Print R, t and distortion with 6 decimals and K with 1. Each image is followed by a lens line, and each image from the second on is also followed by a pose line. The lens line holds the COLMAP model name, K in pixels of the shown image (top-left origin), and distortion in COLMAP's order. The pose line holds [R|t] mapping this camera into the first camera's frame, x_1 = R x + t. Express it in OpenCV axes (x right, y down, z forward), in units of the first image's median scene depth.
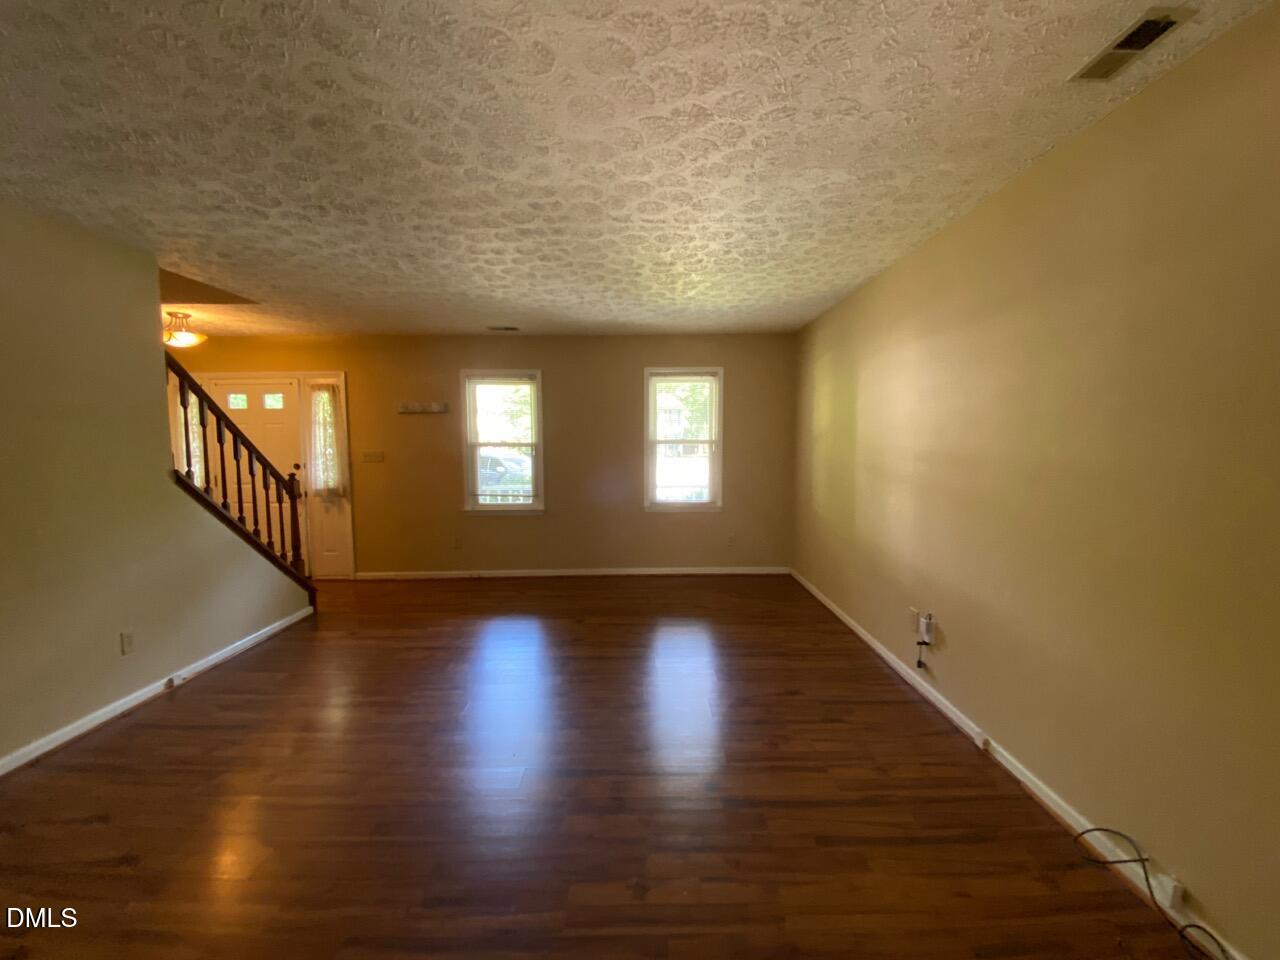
lens RADIAL K [[521.0, 0, 643.1], [0, 521.0, 480.8], [0, 0, 1]] dist [0.060121, -0.041669]
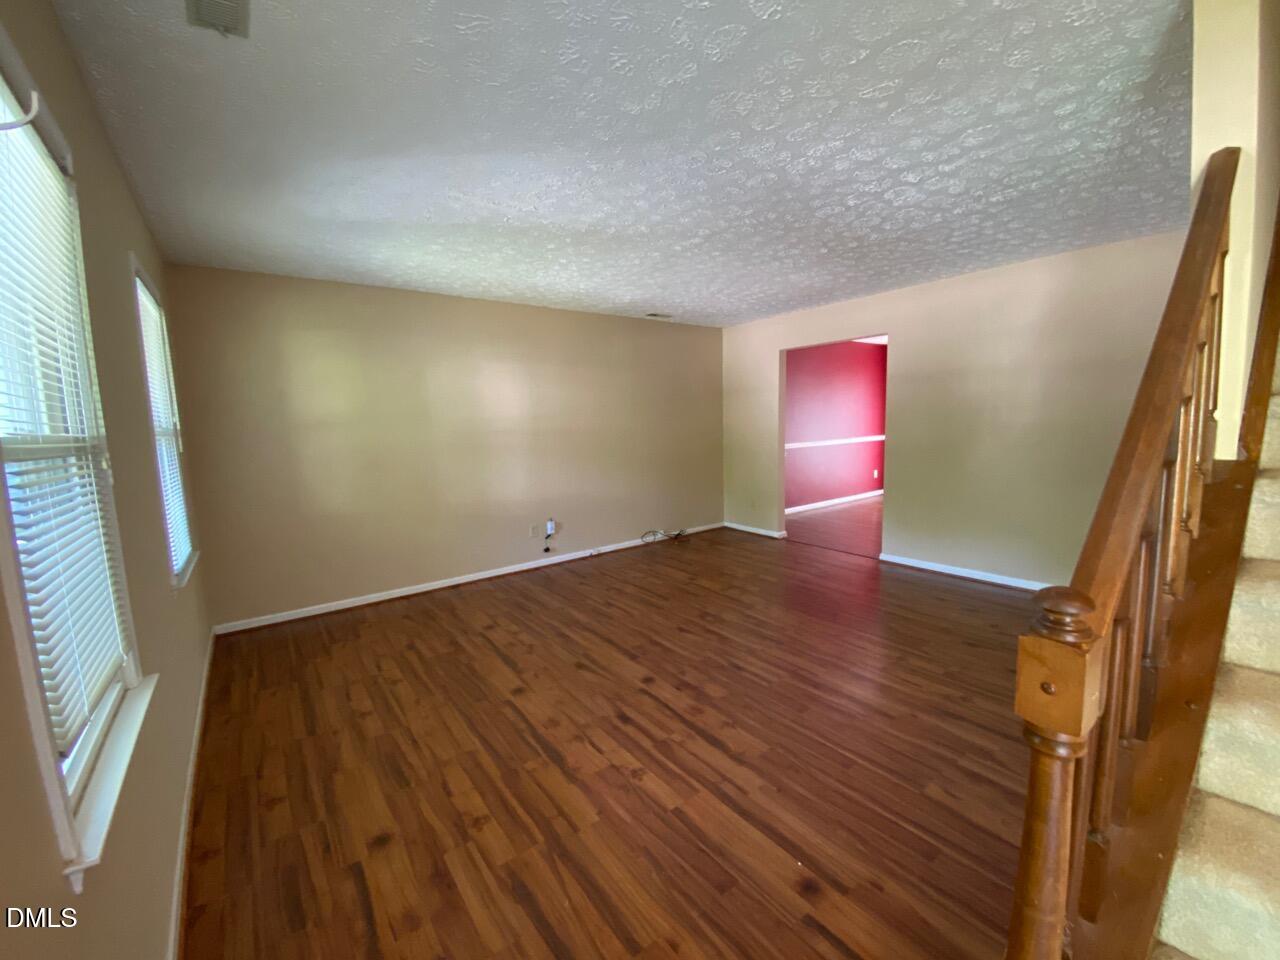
lens RADIAL K [[521.0, 0, 643.1], [0, 521.0, 480.8], [0, 0, 1]] dist [0.060121, -0.041669]
pose [[-0.601814, -0.068521, 0.795691, -1.055099], [0.096934, 0.982680, 0.157939, -0.127176], [-0.792732, 0.172179, -0.584749, 1.749591]]
